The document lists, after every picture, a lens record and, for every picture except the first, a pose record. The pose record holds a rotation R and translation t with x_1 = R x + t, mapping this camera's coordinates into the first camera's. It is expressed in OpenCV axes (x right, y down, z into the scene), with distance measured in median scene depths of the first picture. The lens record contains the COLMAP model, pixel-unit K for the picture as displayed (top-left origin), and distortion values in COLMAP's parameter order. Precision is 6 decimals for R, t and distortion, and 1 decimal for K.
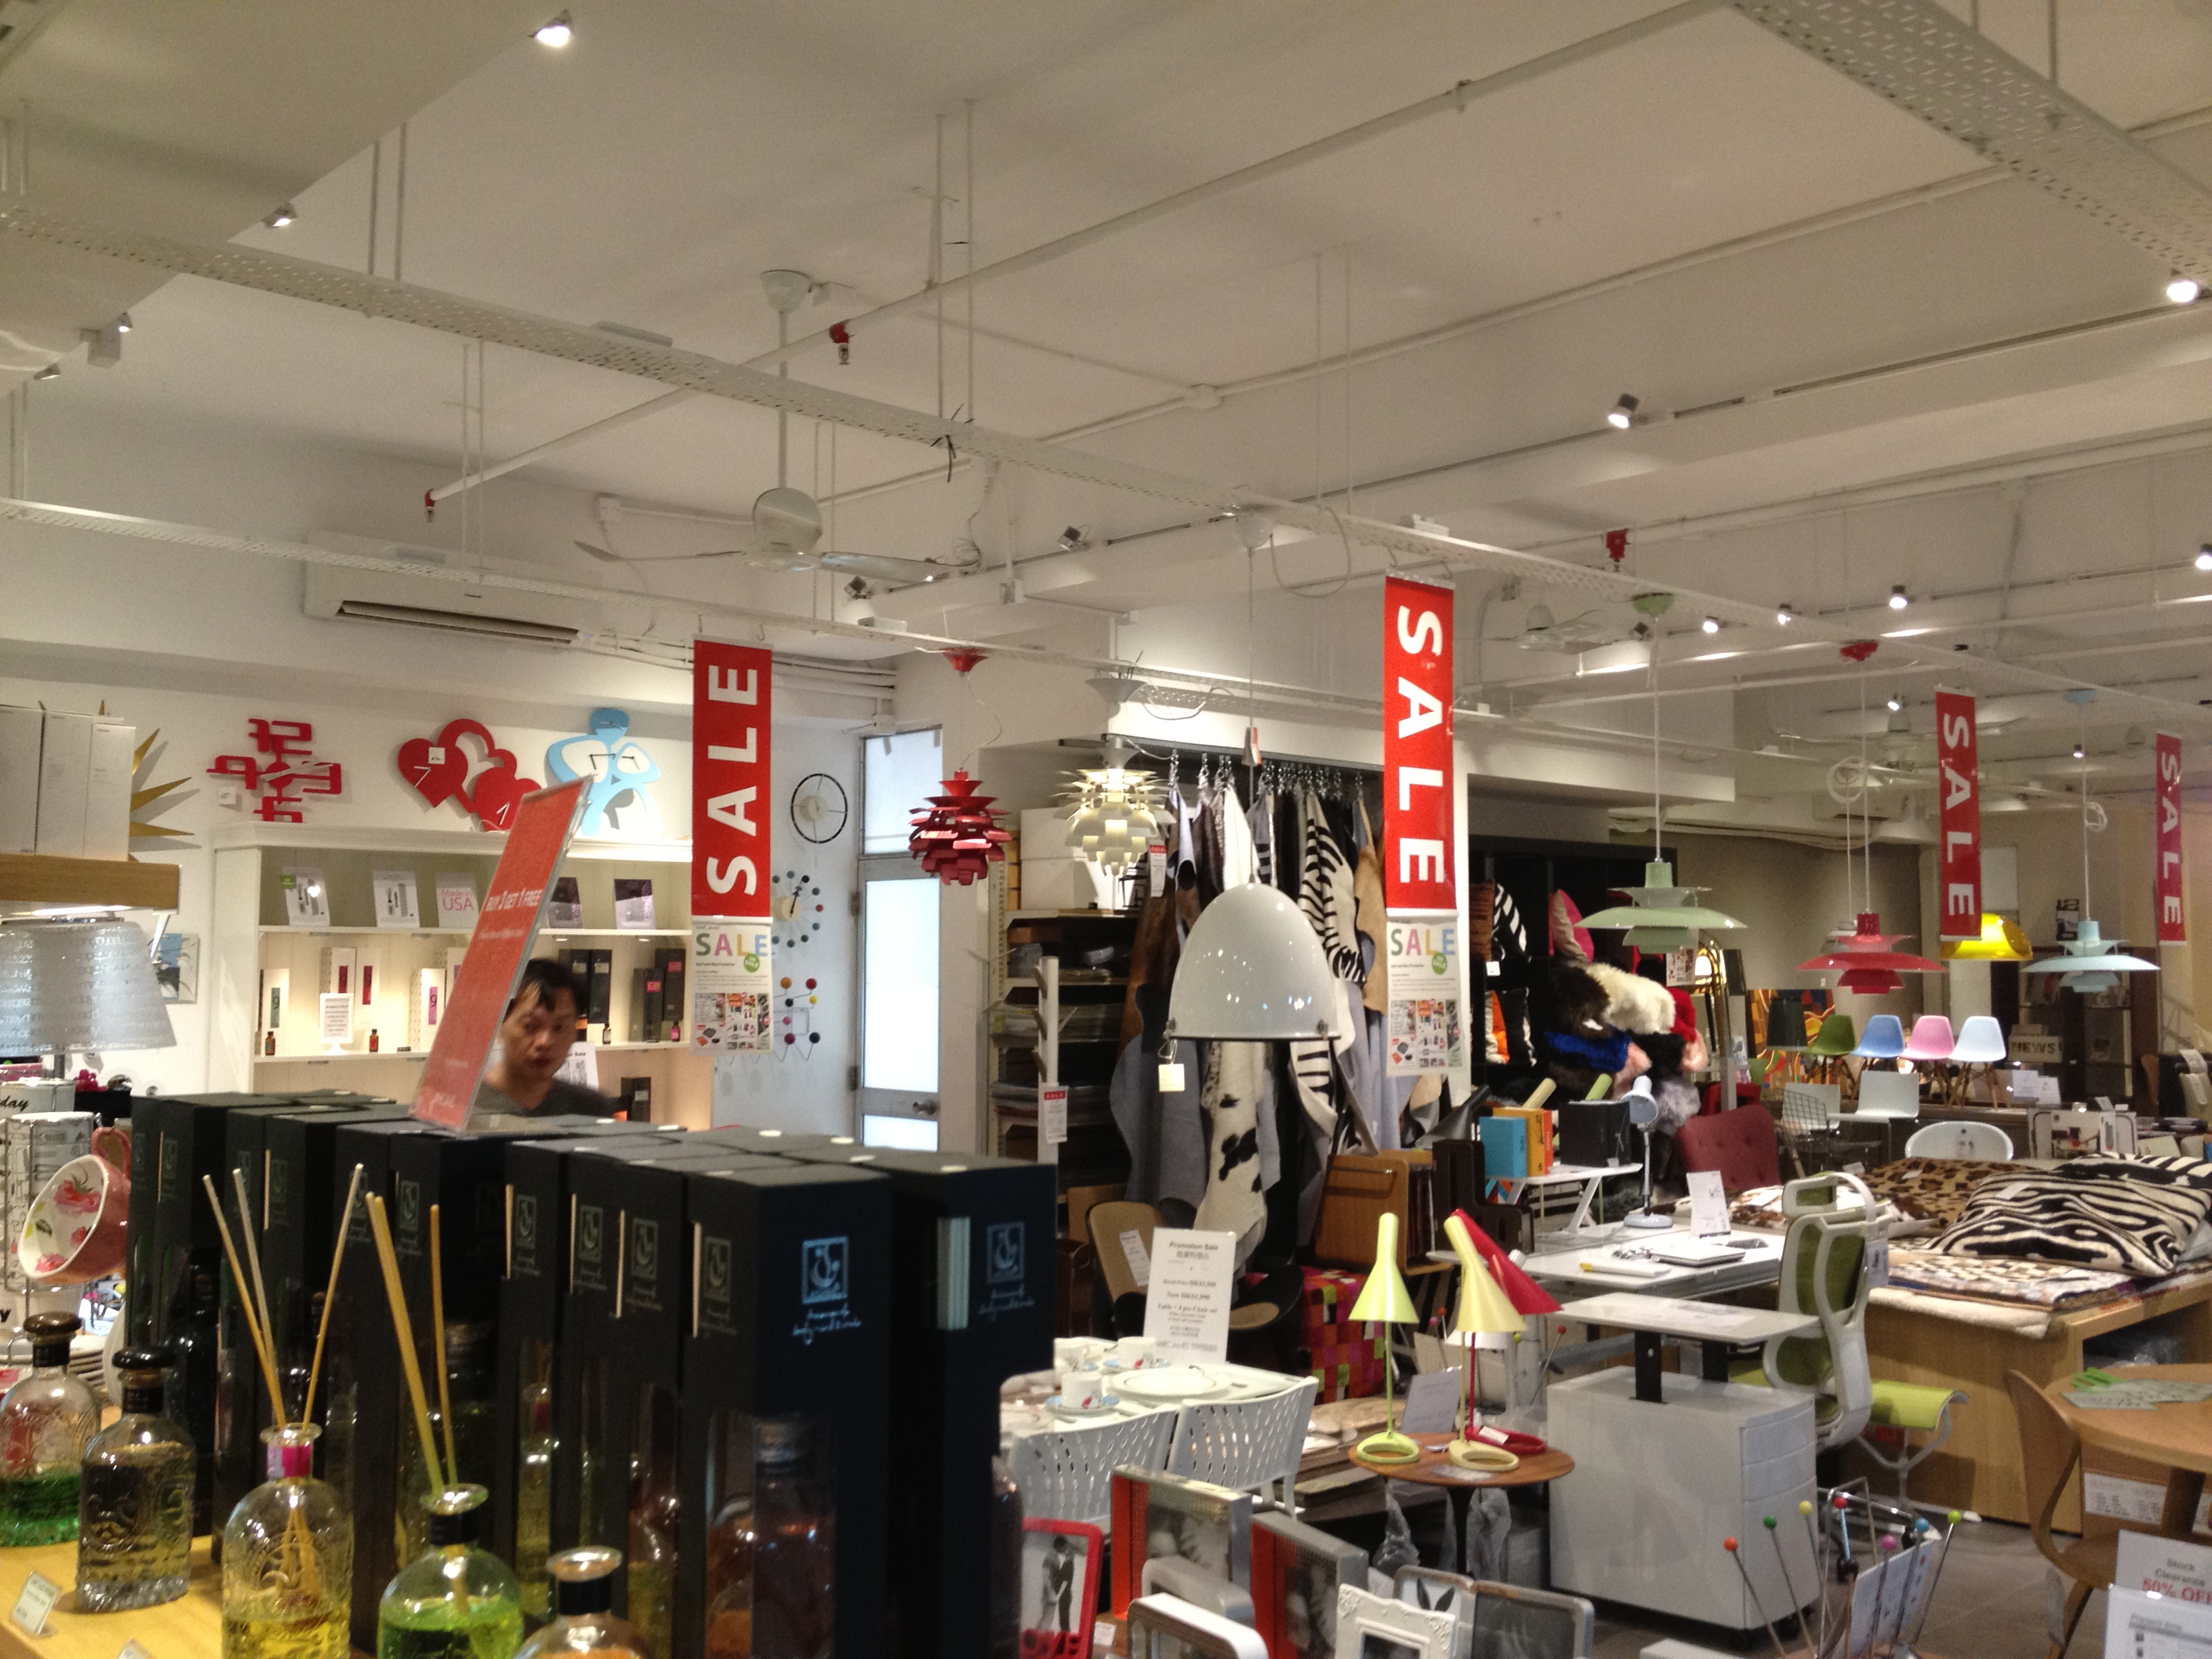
lens RADIAL K [[2053.5, 0, 1110.6], [0, 2053.5, 819.9], [0, 0, 1]] dist [0.138751, -0.294177]
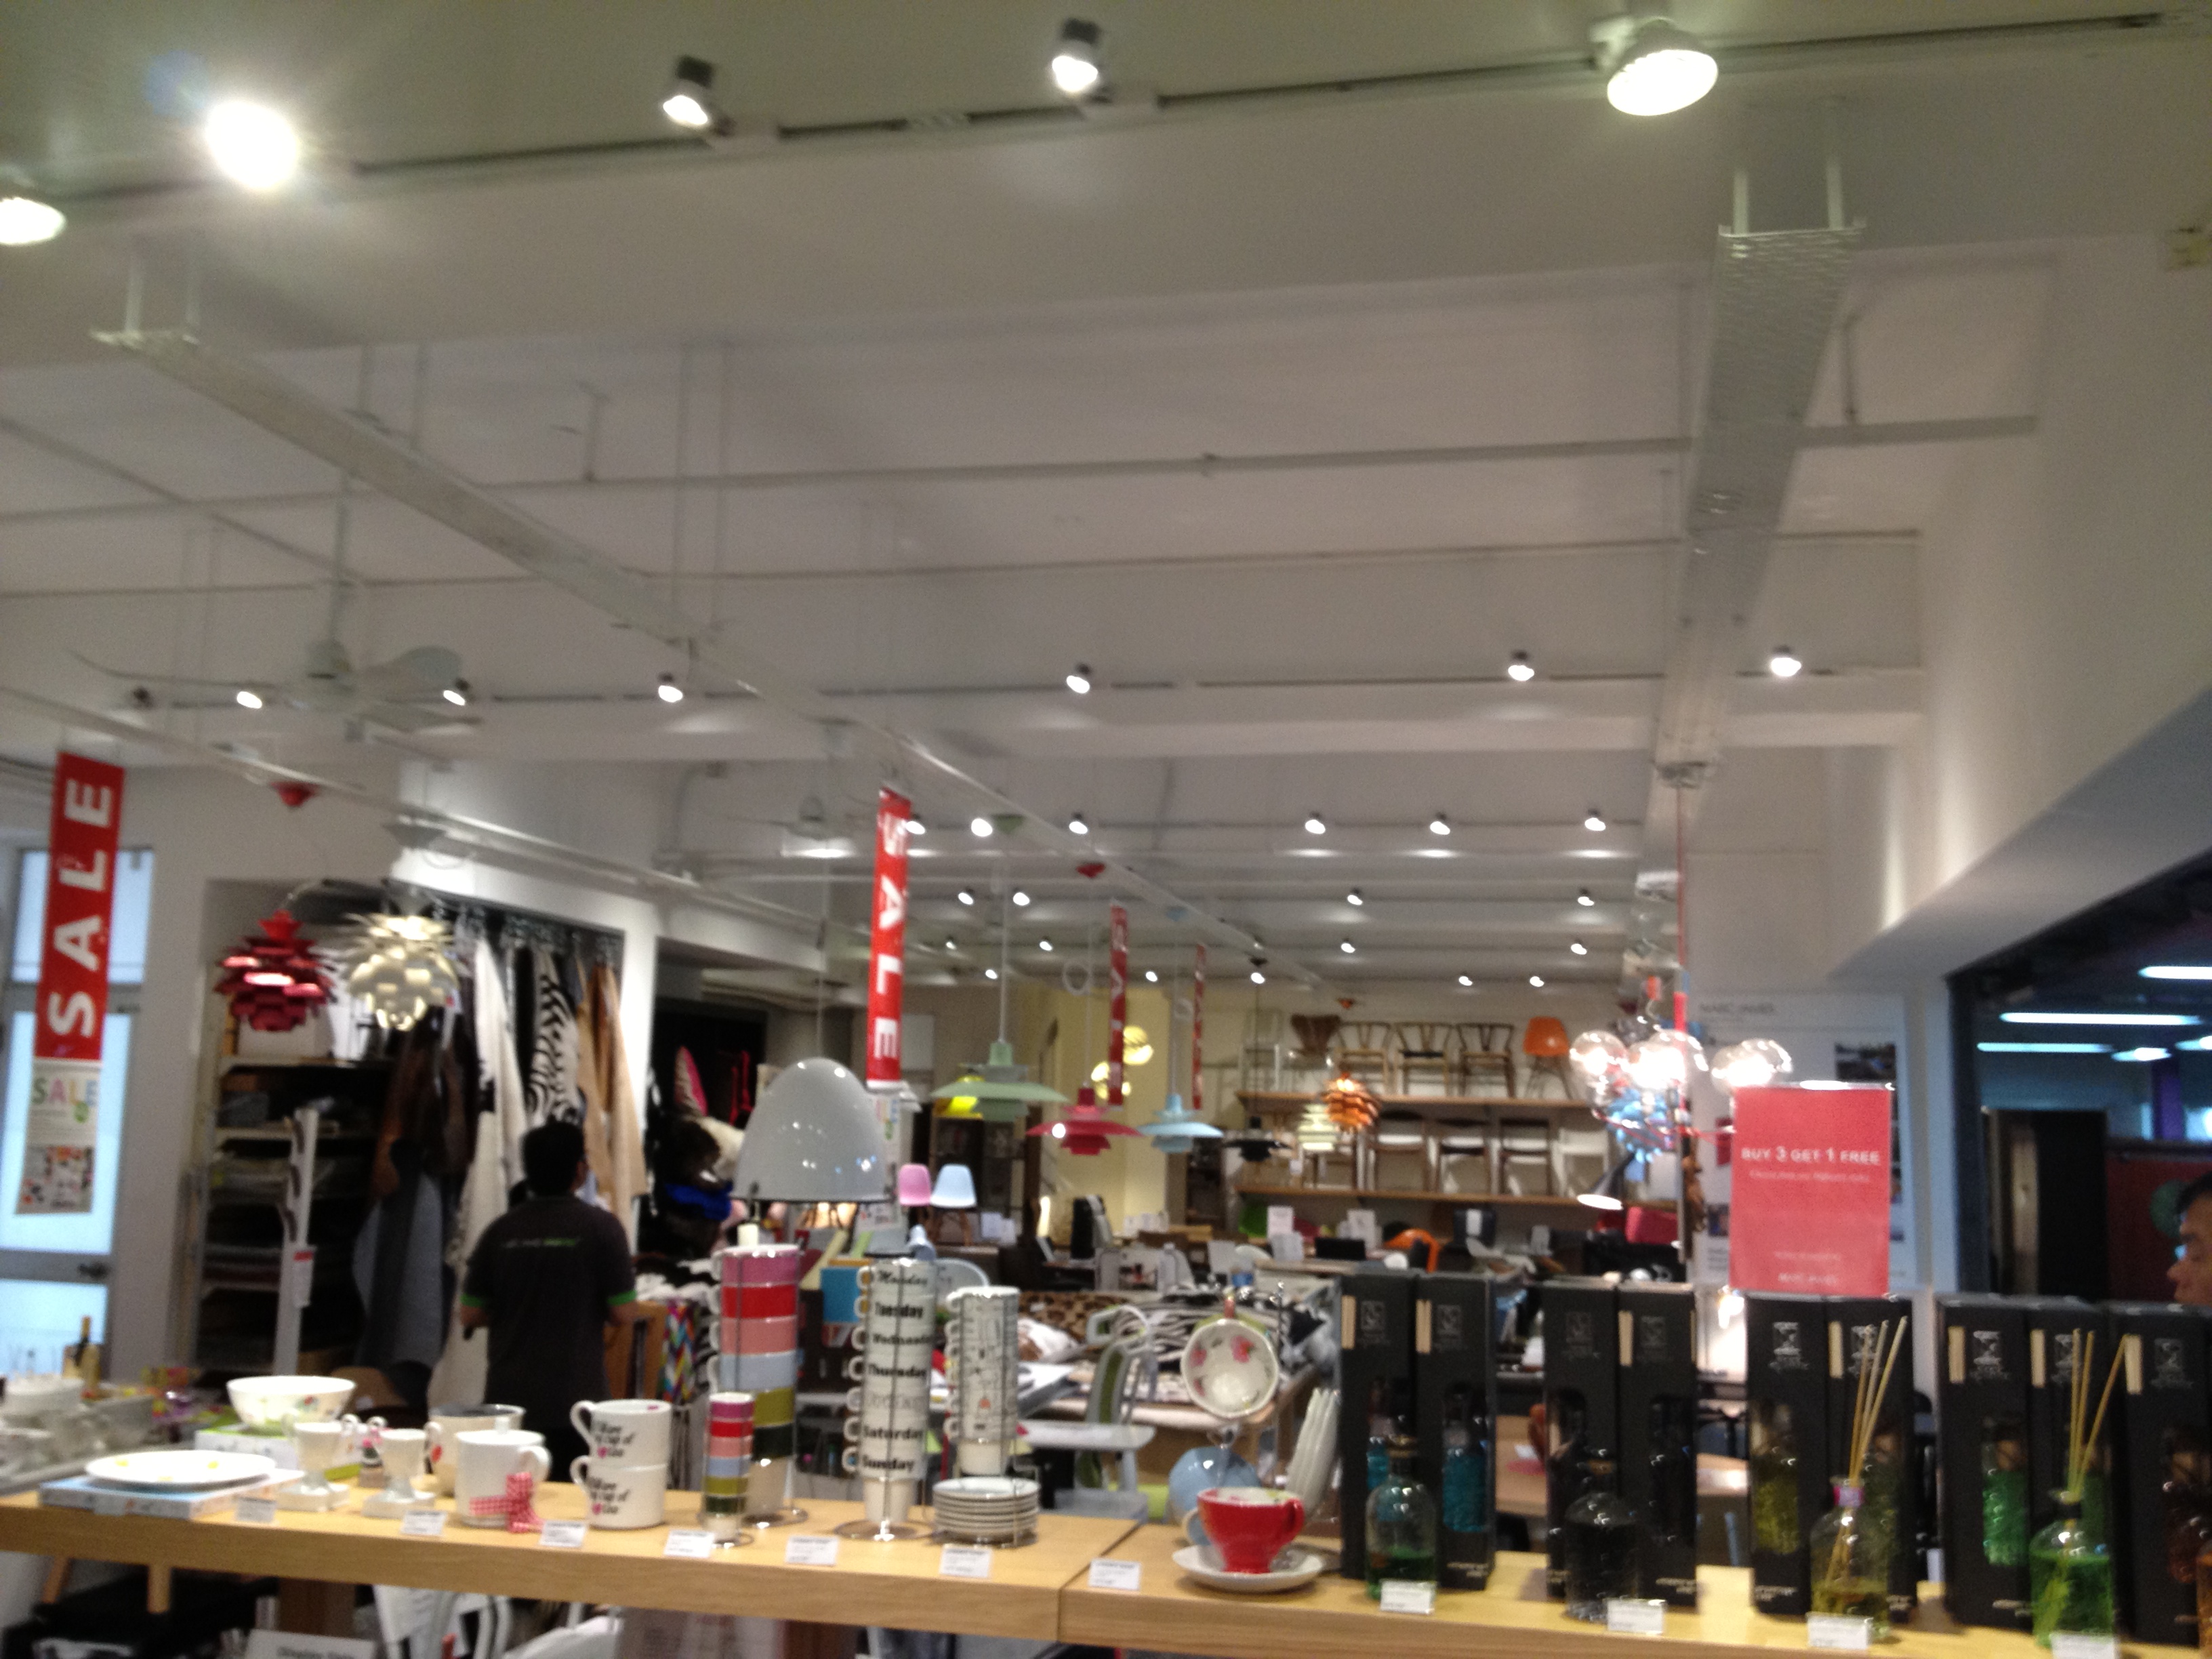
lens RADIAL K [[2067.7, 0, 1115.6], [0, 2067.7, 817.4], [0, 0, 1]] dist [0.154133, -0.366547]
pose [[0.828677, 0.101534, 0.550442, -0.261322], [-0.064896, 0.994206, -0.085691, -0.007777], [-0.555953, 0.035288, 0.830464, -0.014701]]
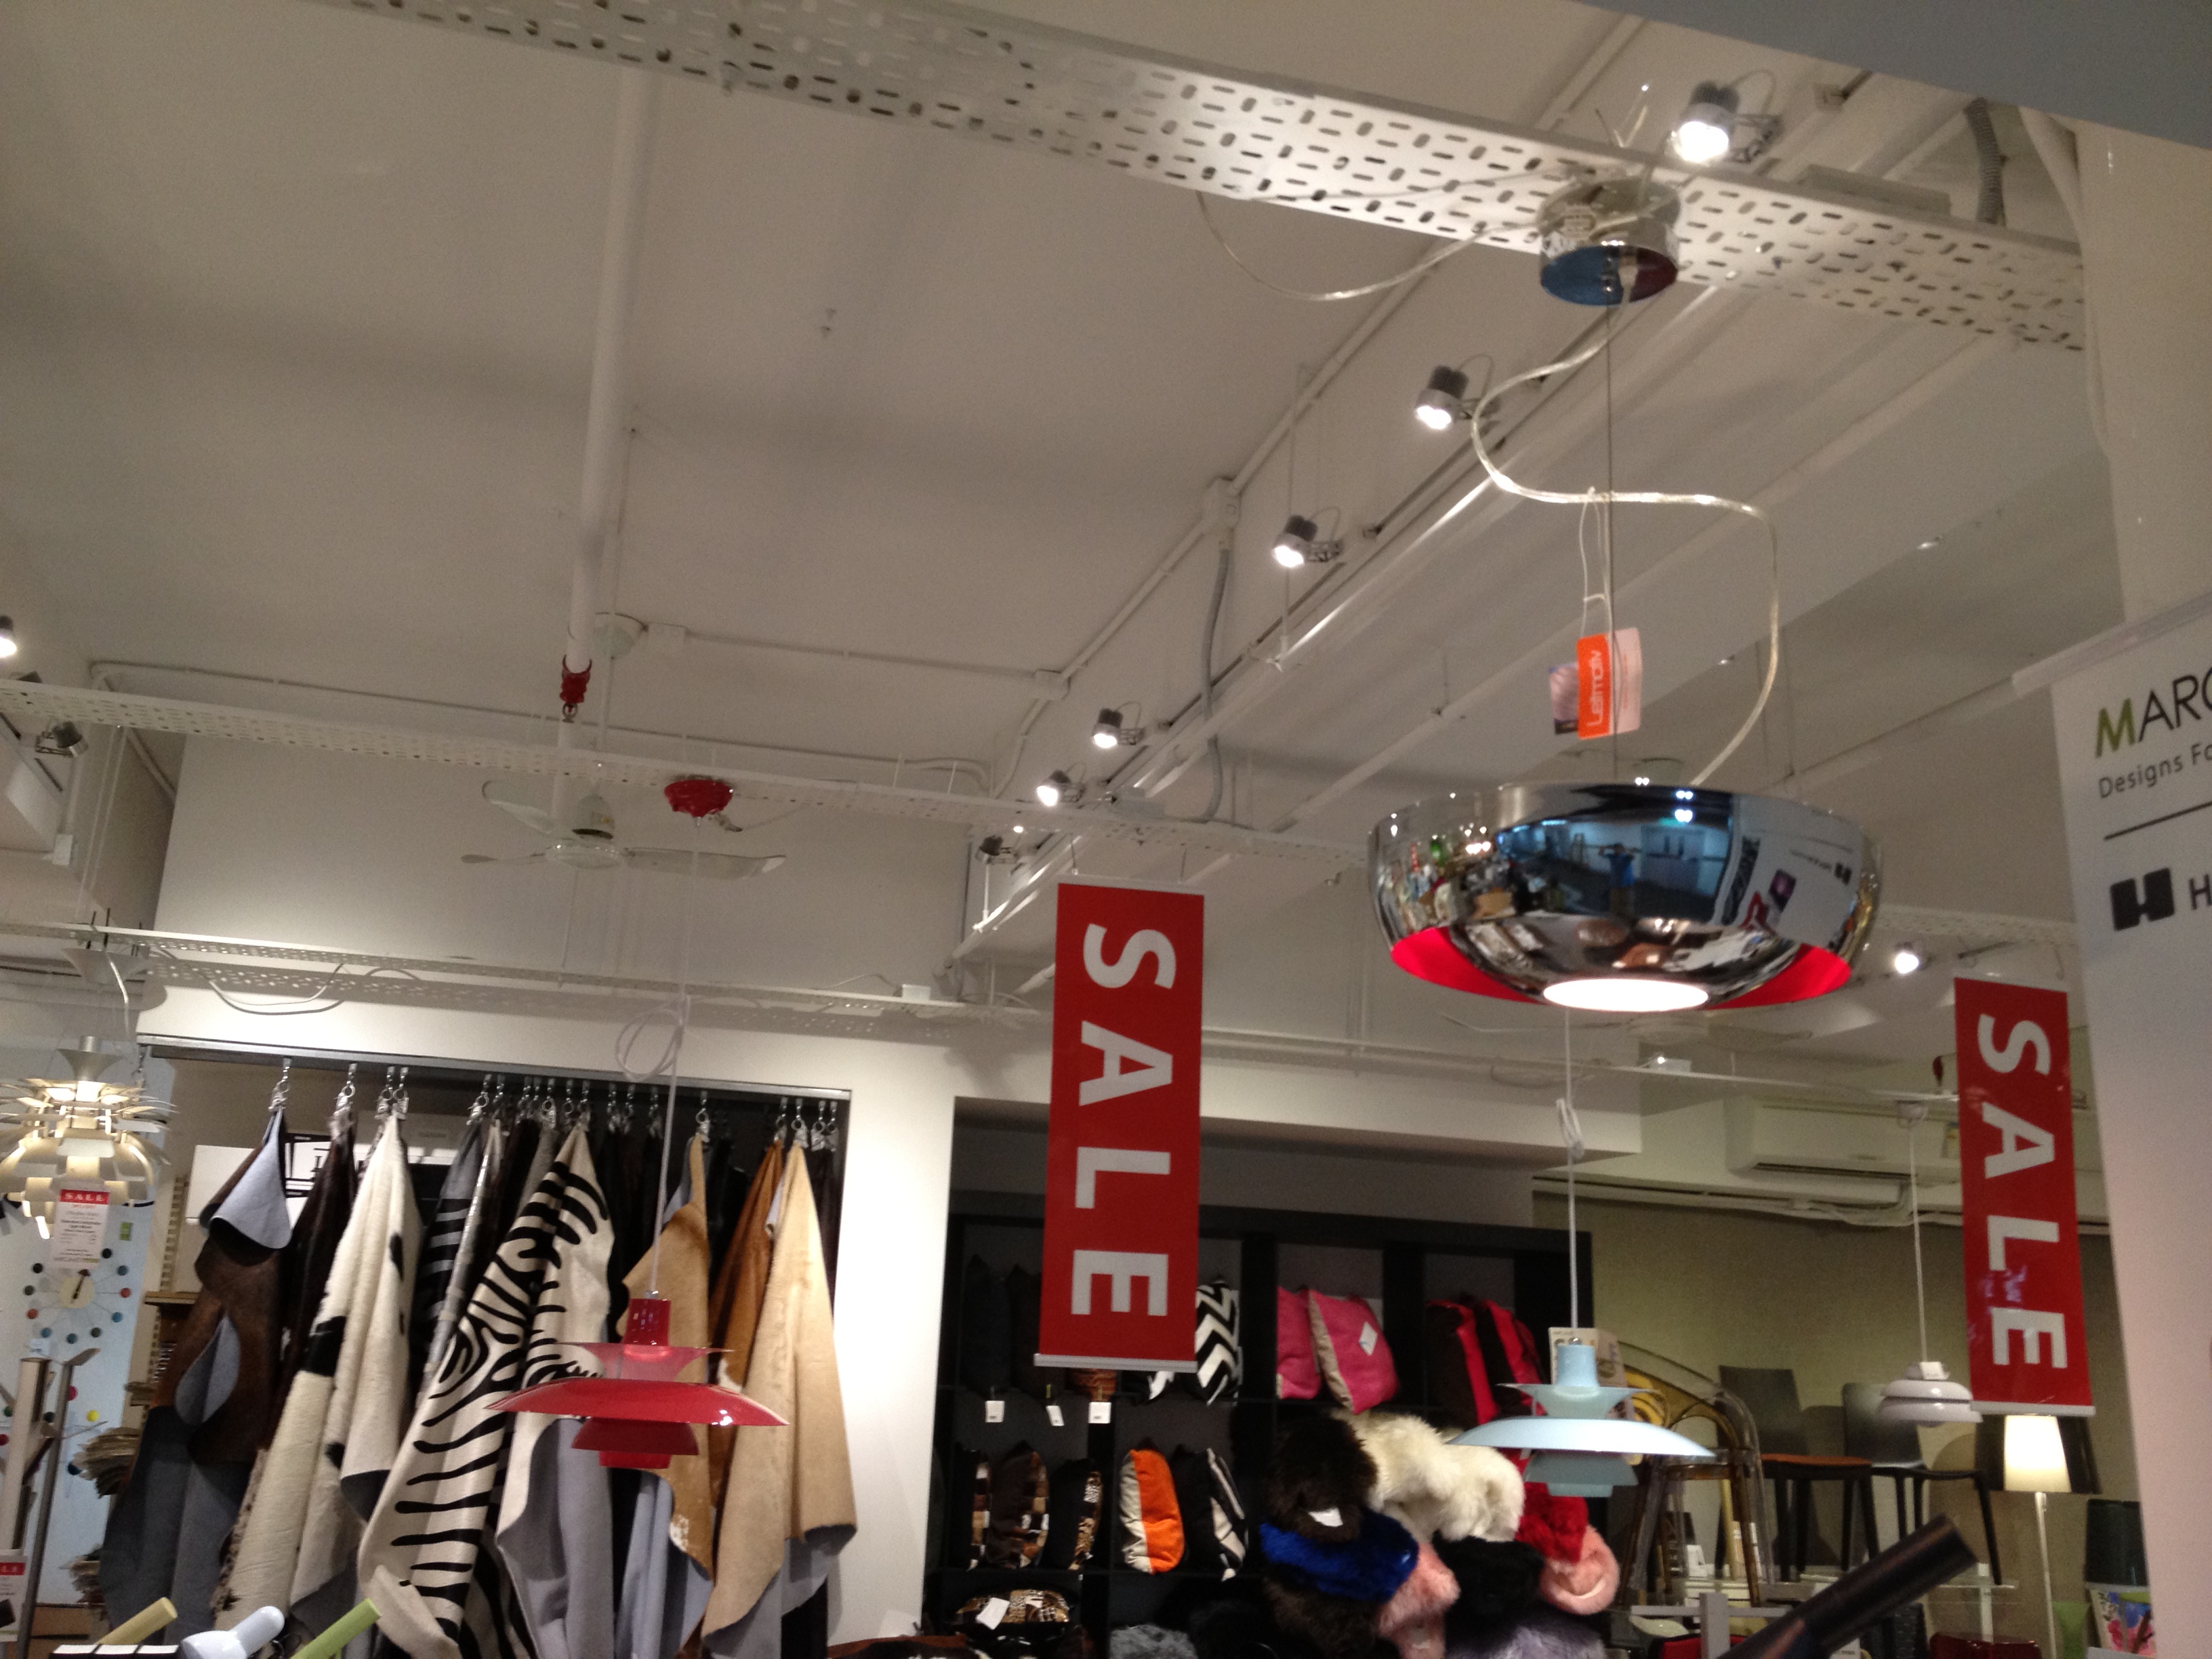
lens RADIAL K [[2068.0, 0, 1106.0], [0, 2068.0, 829.5], [0, 0, 1]] dist [0.076231, -0.141255]
pose [[0.893638, -0.081817, -0.441268, 0.602333], [-0.007899, 0.980222, -0.197743, 0.027524], [0.448719, 0.180196, 0.875317, 0.503452]]
